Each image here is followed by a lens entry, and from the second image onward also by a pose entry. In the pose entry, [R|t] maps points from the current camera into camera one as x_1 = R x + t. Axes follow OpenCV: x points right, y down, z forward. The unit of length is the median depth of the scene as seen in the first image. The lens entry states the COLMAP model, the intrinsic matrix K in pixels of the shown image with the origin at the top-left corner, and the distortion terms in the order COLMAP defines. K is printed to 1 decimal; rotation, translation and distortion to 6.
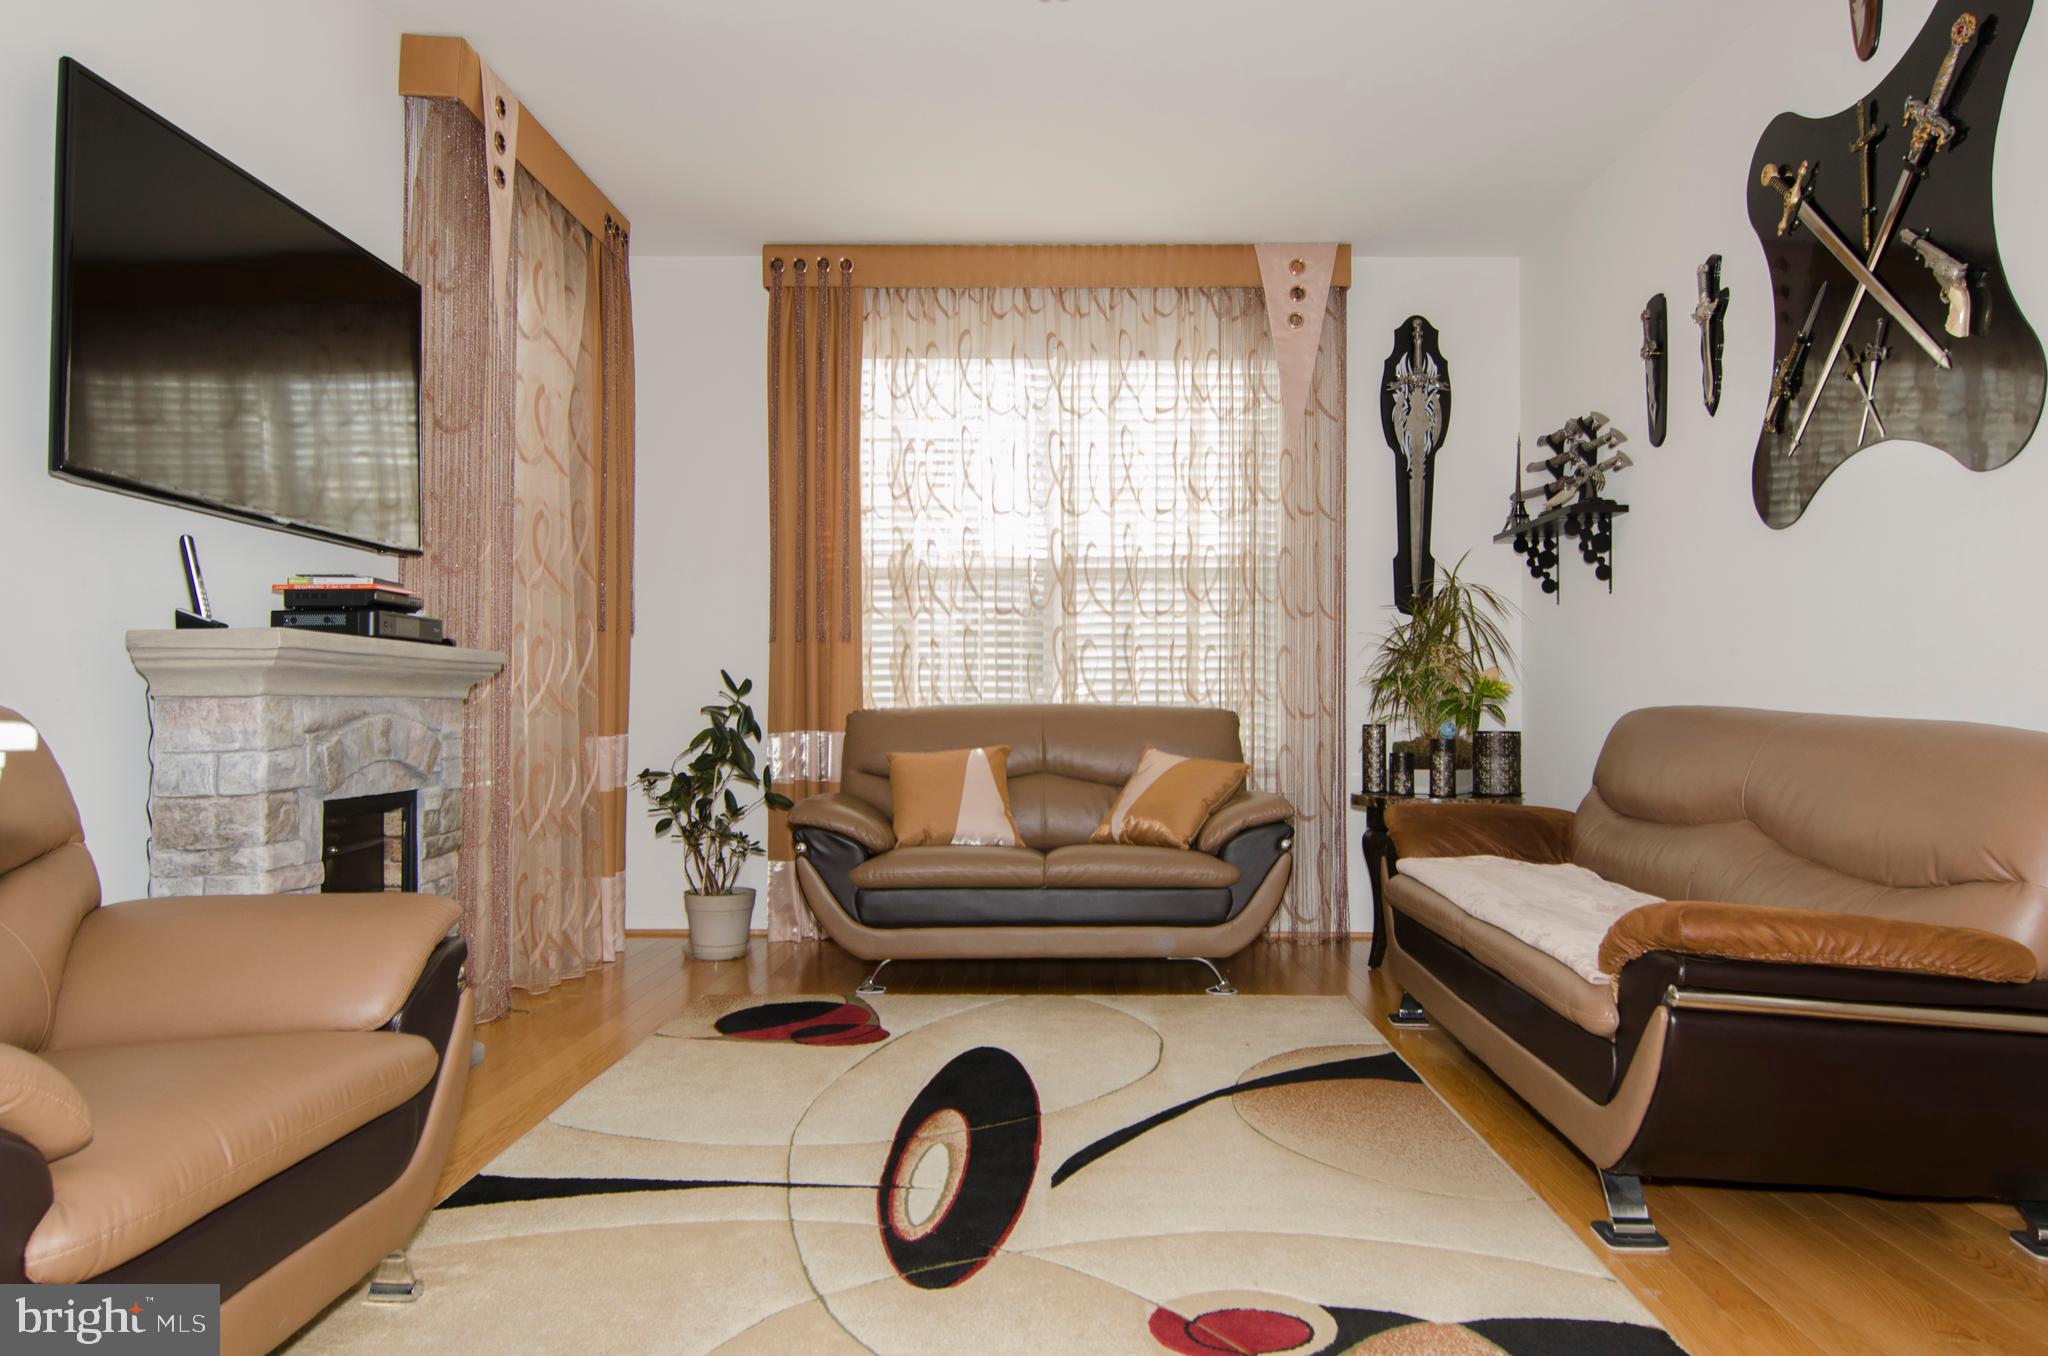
lens RADIAL K [[1254.5, 0, 1039.3], [0, 1254.5, 687.0], [0, 0, 1]] dist [-0.019268, -0.001641]
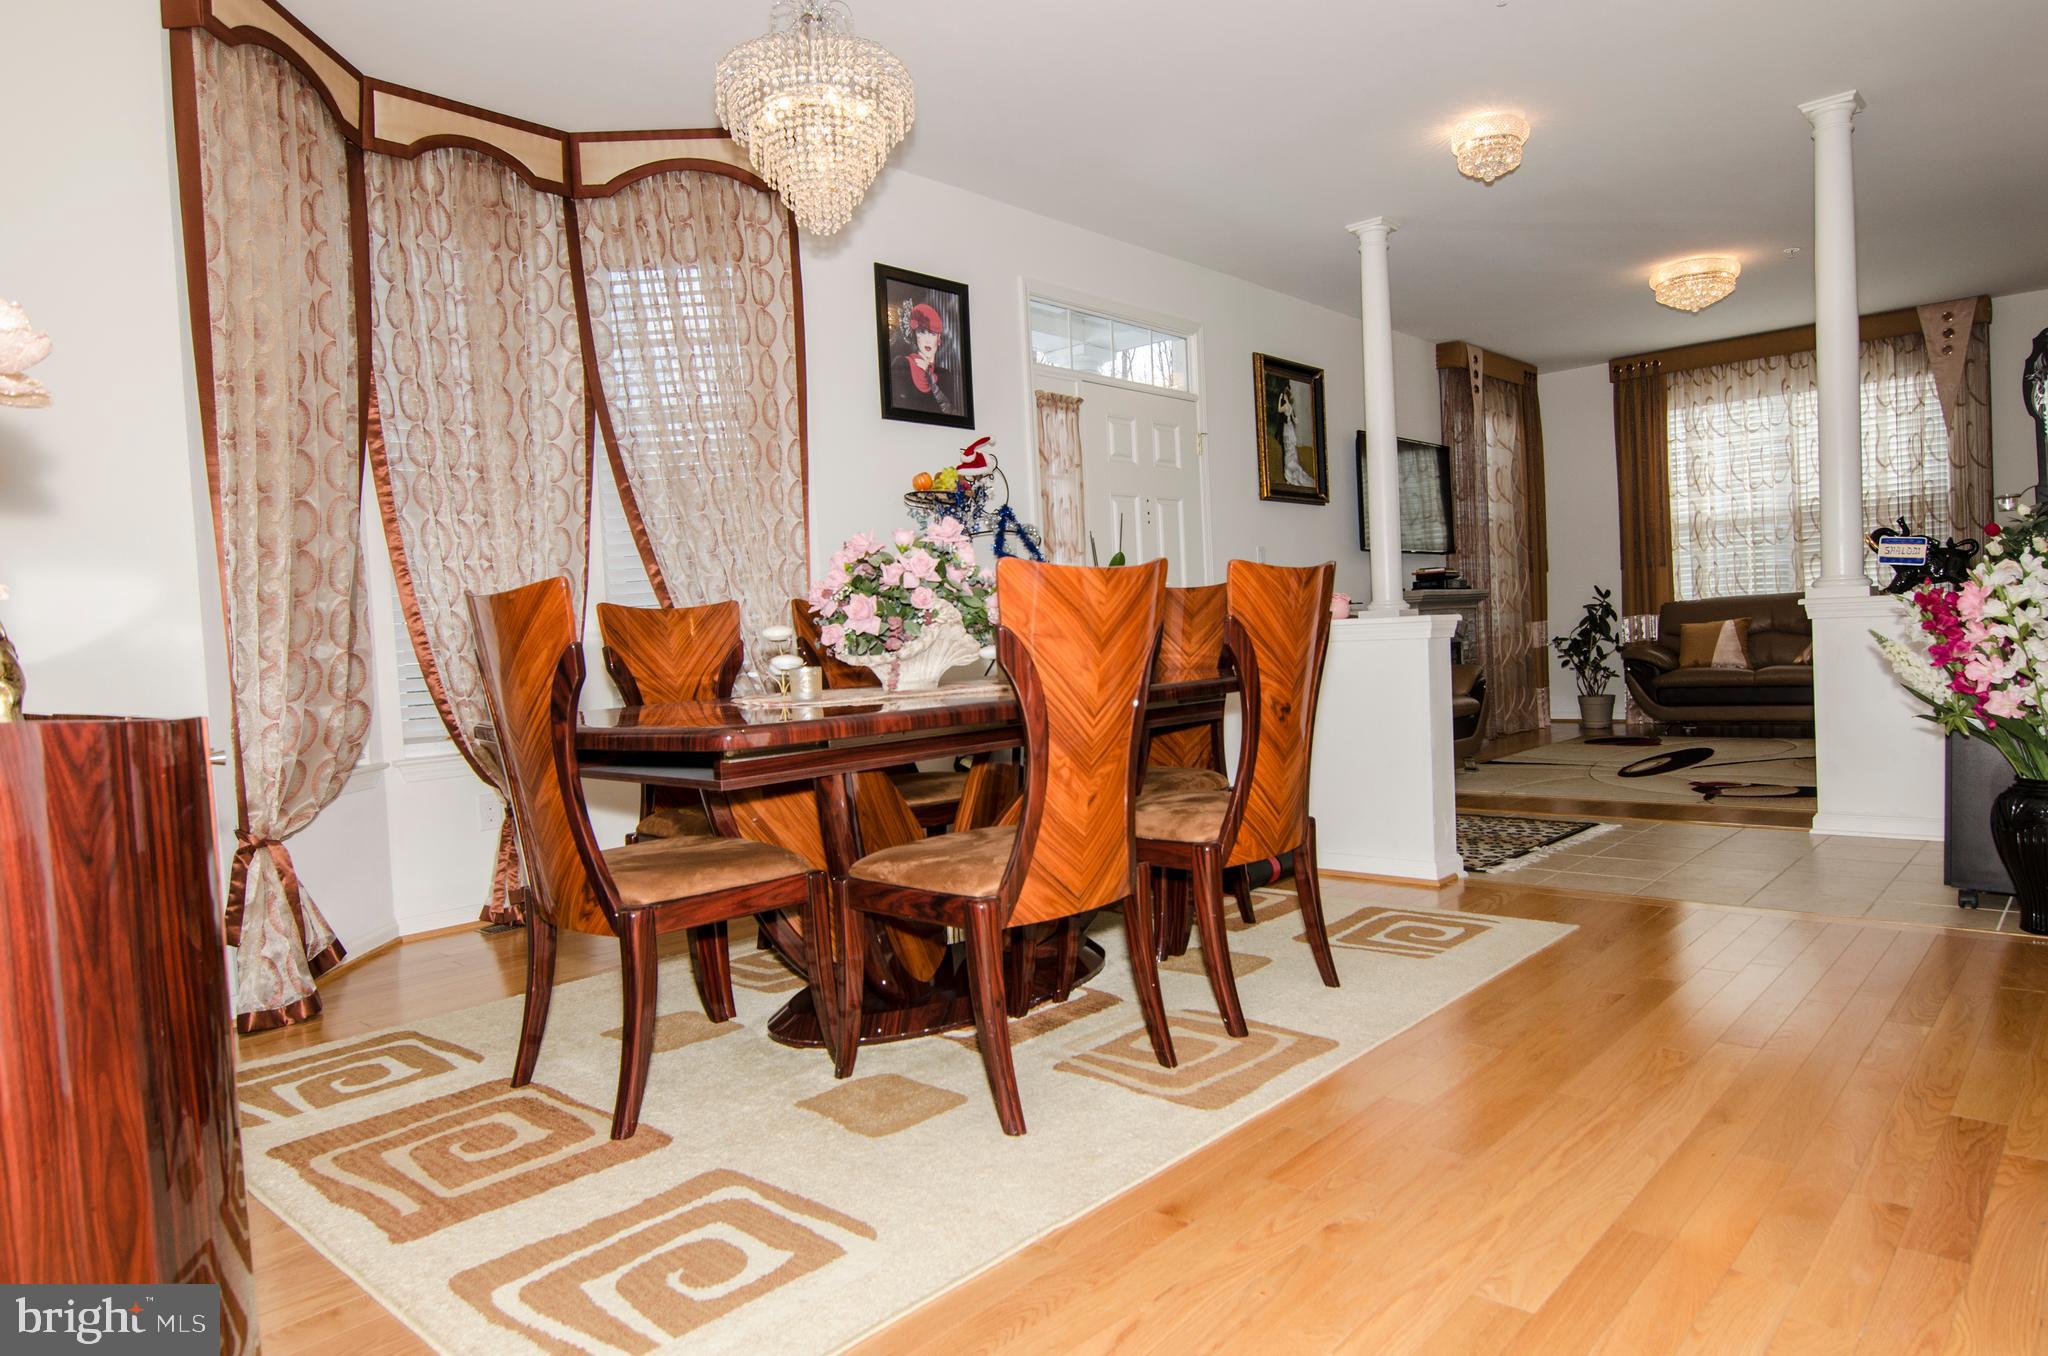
lens RADIAL K [[1254.5, 0, 1039.3], [0, 1254.5, 687.0], [0, 0, 1]] dist [-0.019268, -0.001641]
pose [[0.740463, -0.010660, -0.672013, 0.433564], [0.064436, 0.996394, 0.055194, -0.020355], [0.669001, -0.084171, 0.738480, -1.086698]]
